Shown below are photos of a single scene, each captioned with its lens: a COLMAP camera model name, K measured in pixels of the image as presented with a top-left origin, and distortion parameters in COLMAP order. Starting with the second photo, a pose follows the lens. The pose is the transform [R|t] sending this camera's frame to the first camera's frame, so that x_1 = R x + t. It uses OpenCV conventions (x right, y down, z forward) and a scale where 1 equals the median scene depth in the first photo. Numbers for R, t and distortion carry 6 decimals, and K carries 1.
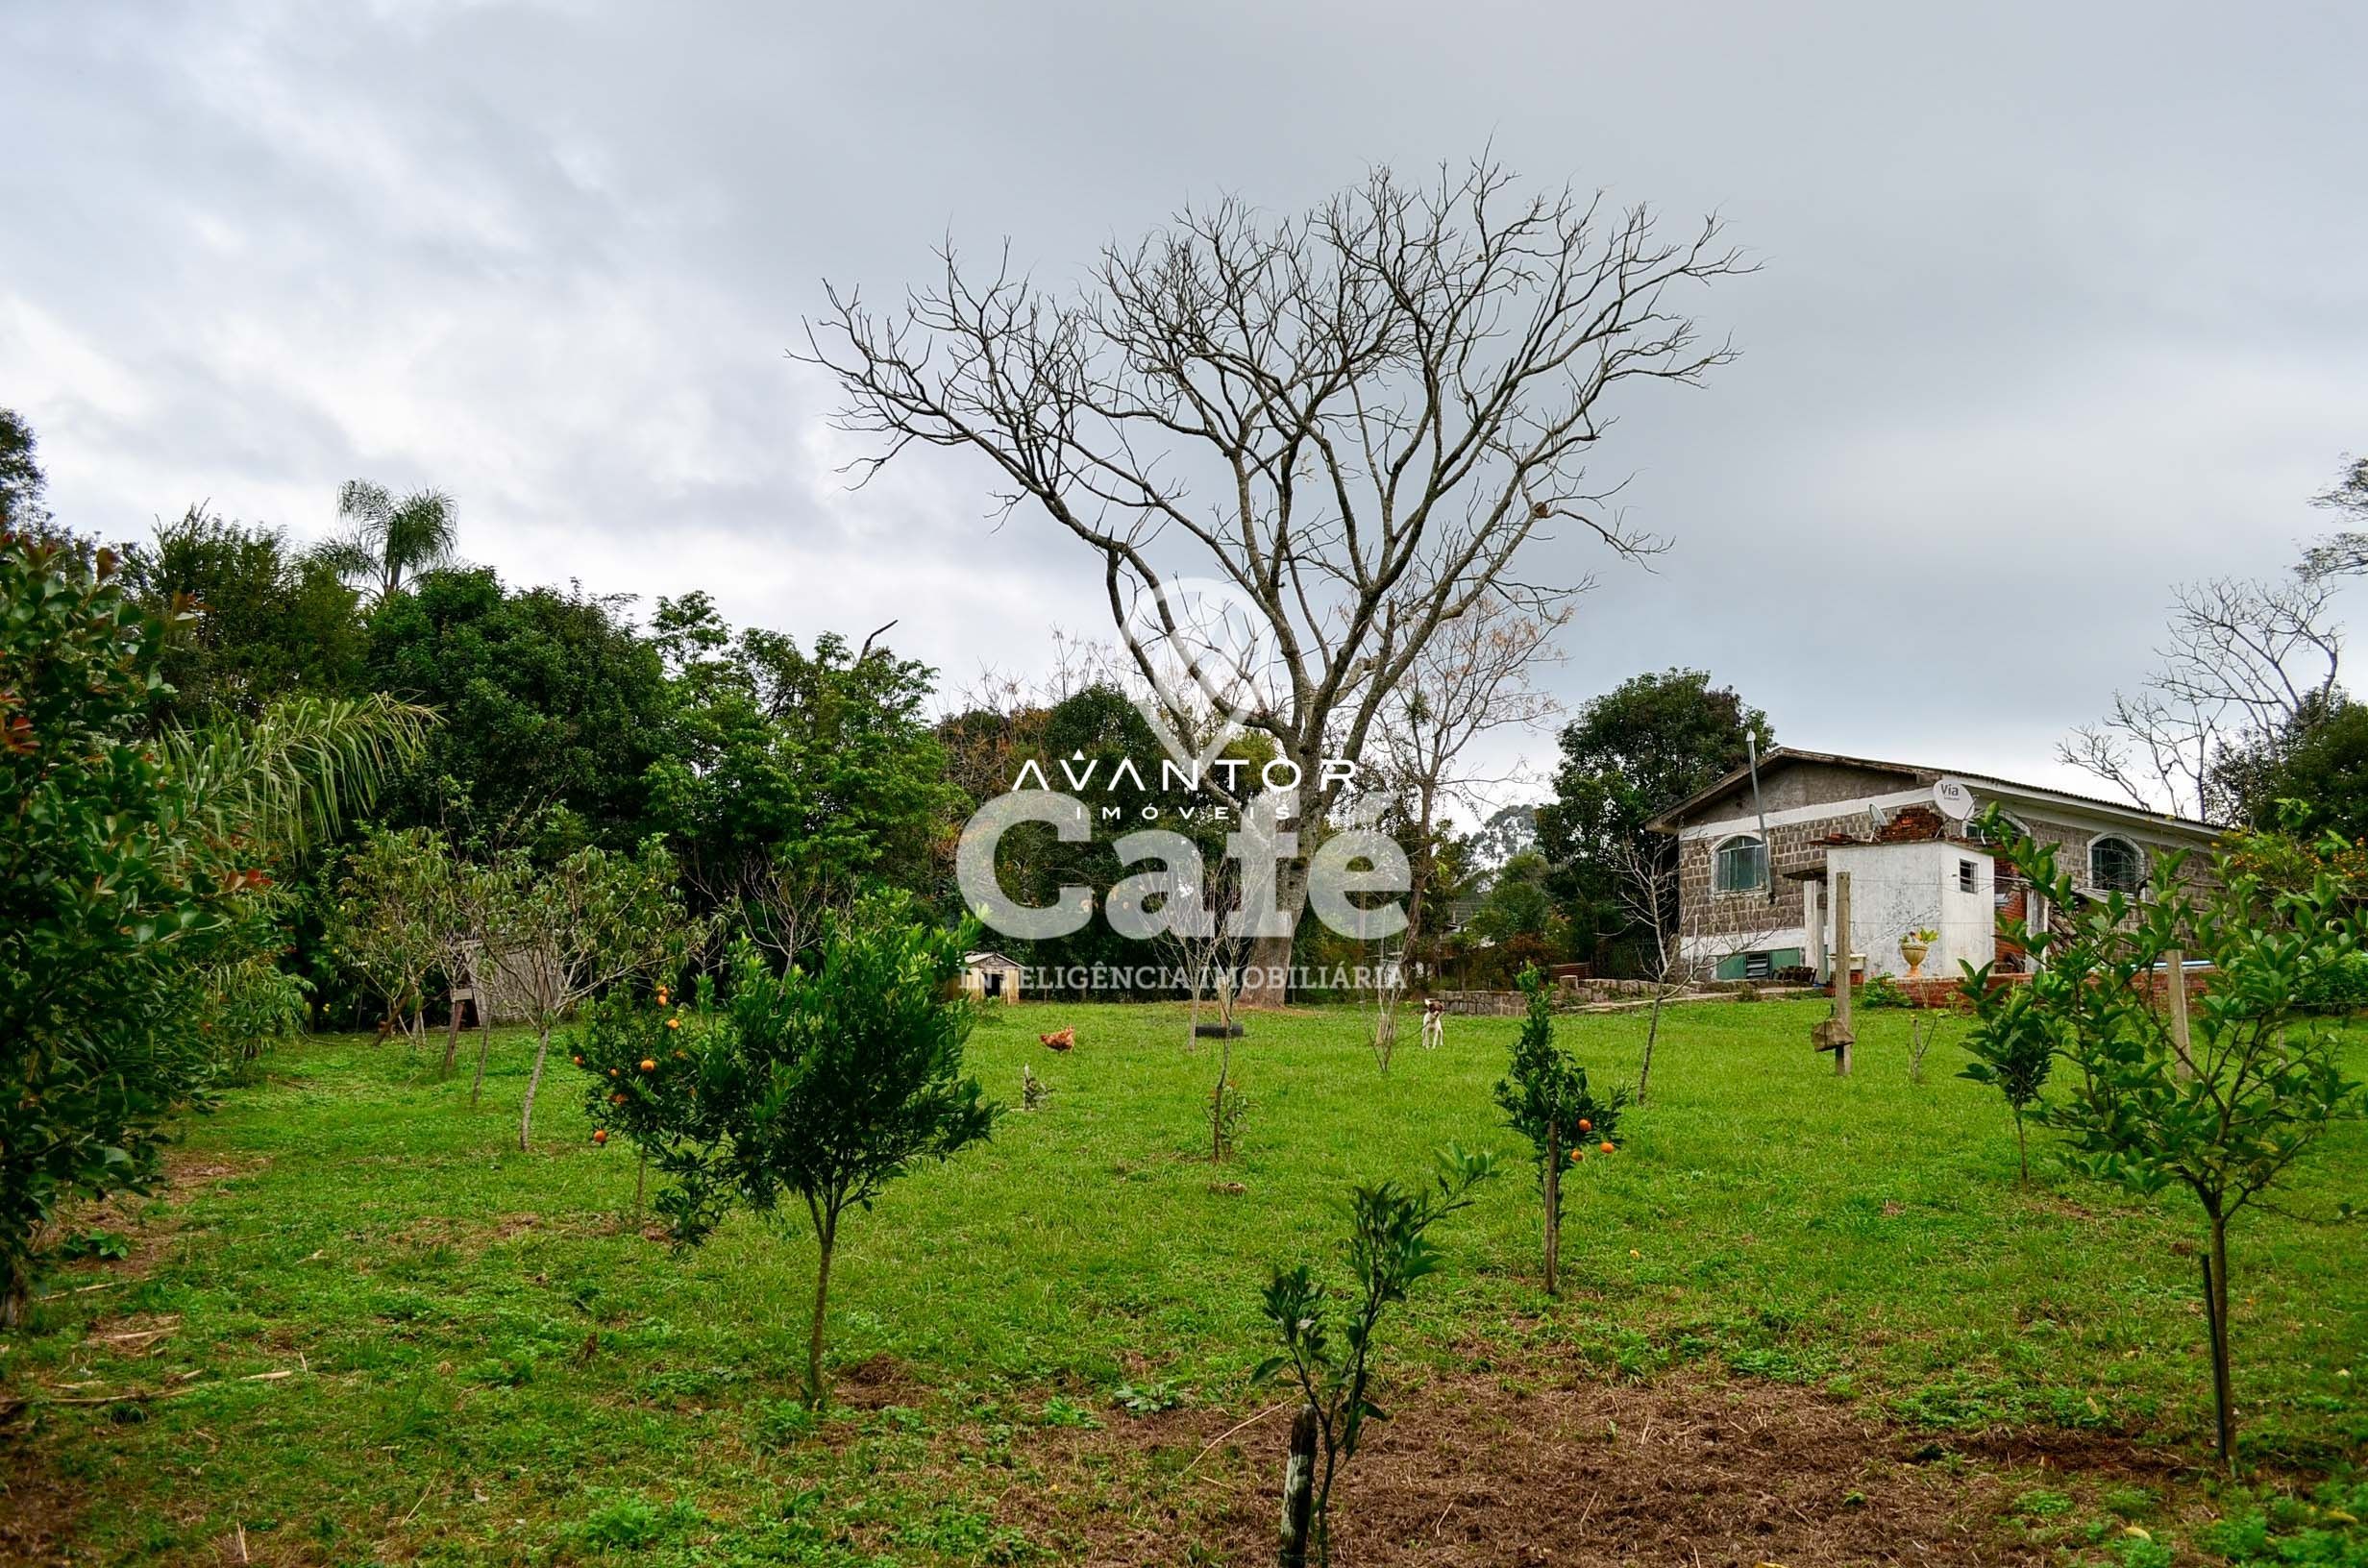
lens RADIAL K [[1877.2, 0, 1197.0], [0, 1877.2, 793.2], [0, 0, 1]] dist [-0.073320, 0.006651]
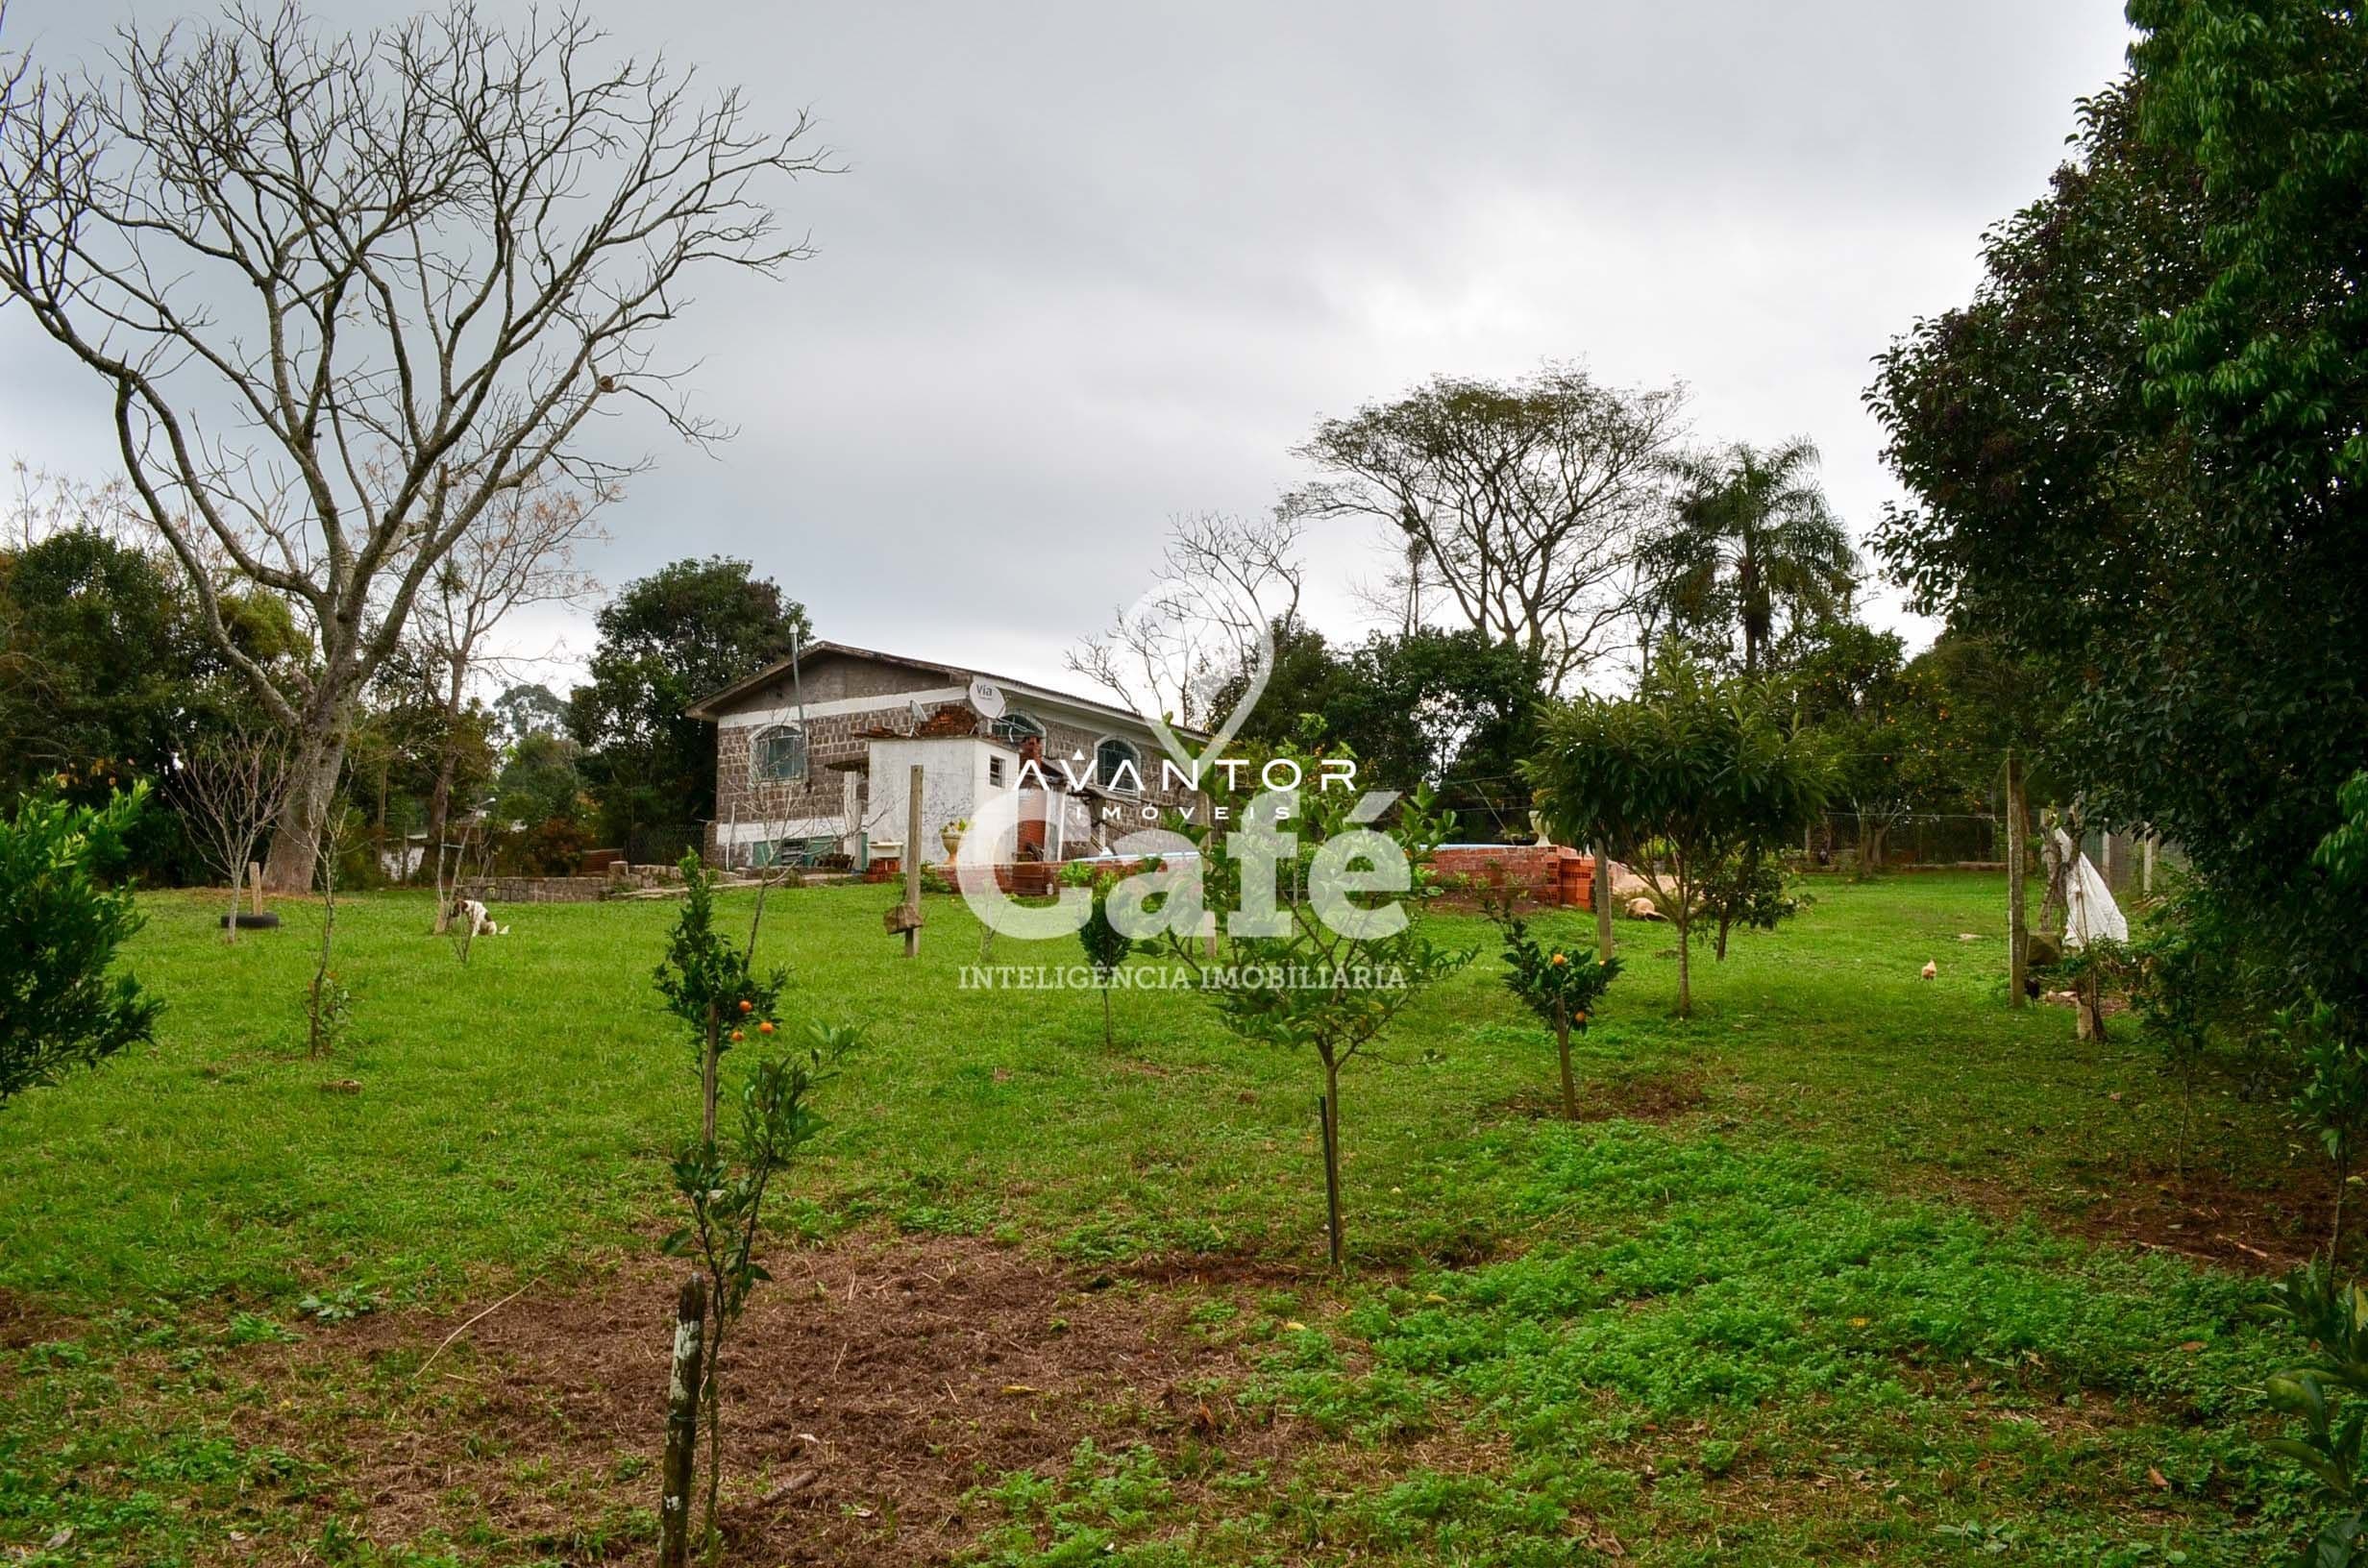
lens RADIAL K [[1877.2, 0, 1197.8], [0, 1877.2, 794.1], [0, 0, 1]] dist [-0.073320, 0.006651]
pose [[0.868695, 0.016946, 0.495058, -0.028251], [-0.047050, 0.997719, 0.048407, -0.000164], [-0.493109, -0.065344, 0.867510, -0.002415]]
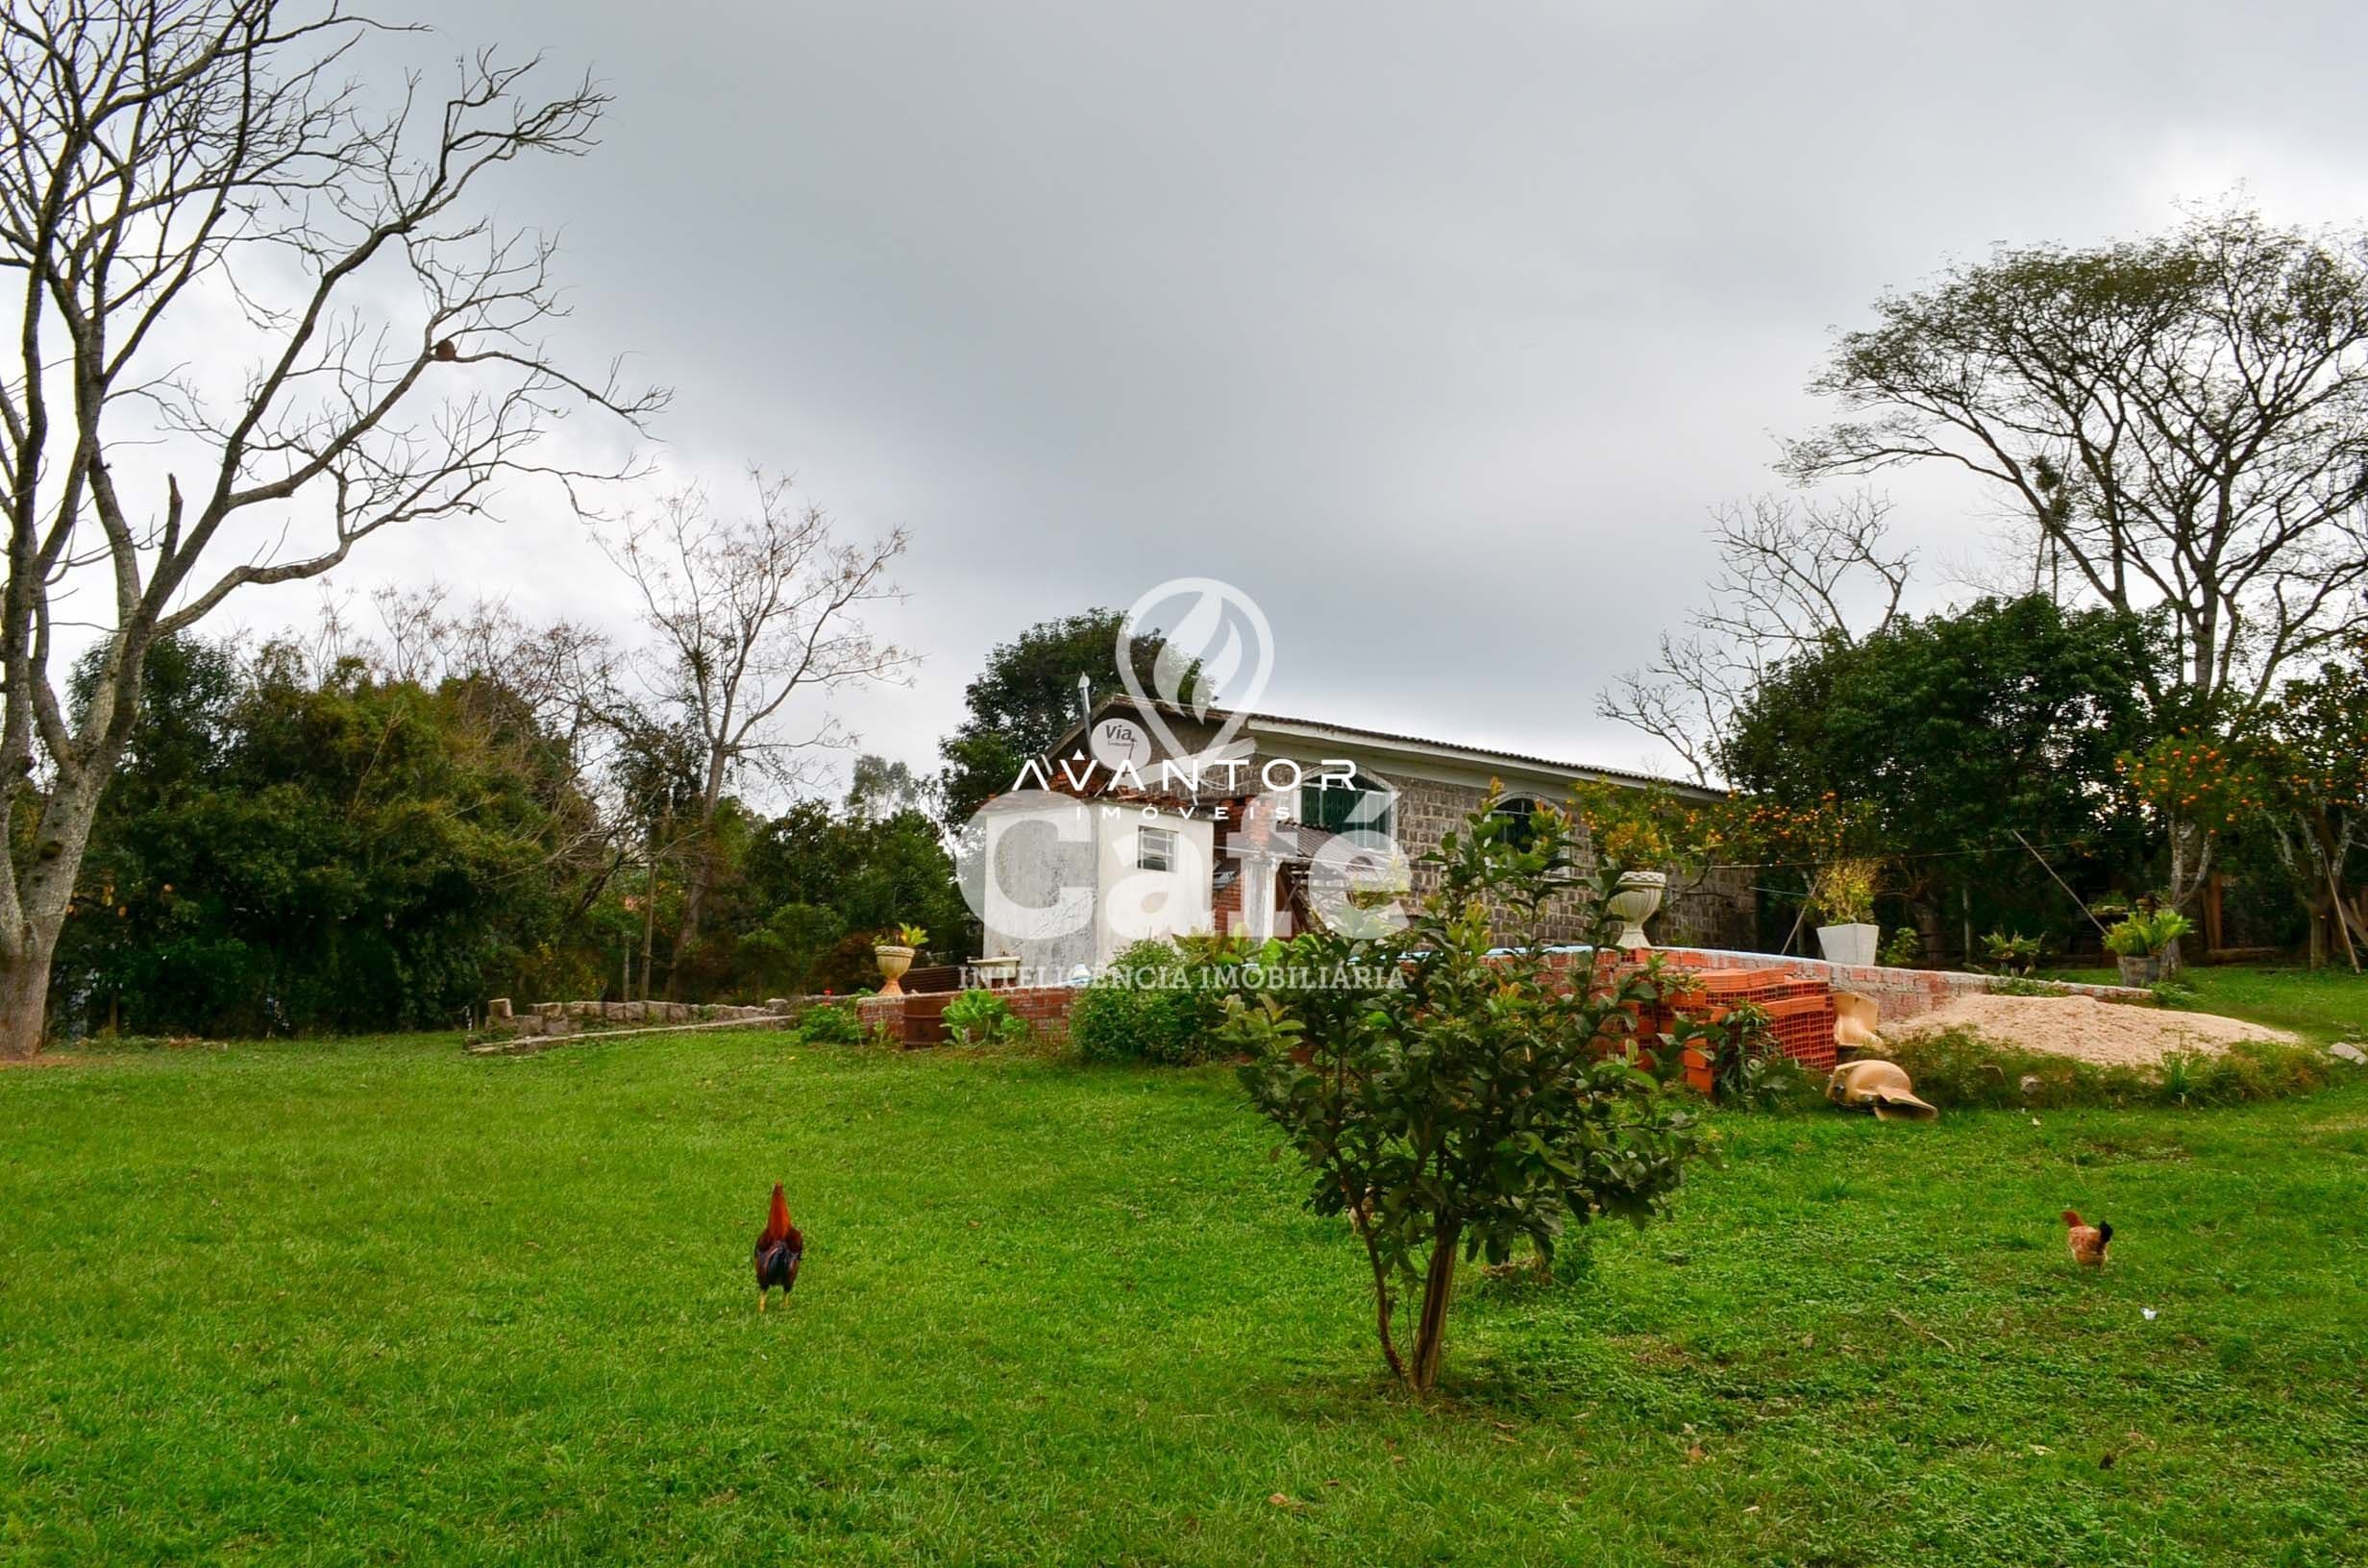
lens RADIAL K [[1877.2, 0, 1184.5], [0, 1877.2, 789.7], [0, 0, 1]] dist [-0.073320, 0.006651]
pose [[0.997434, -0.021630, 0.068250, 0.500480], [0.021421, 0.999763, 0.003794, 0.024478], [-0.068316, -0.002323, 0.997661, 0.331562]]
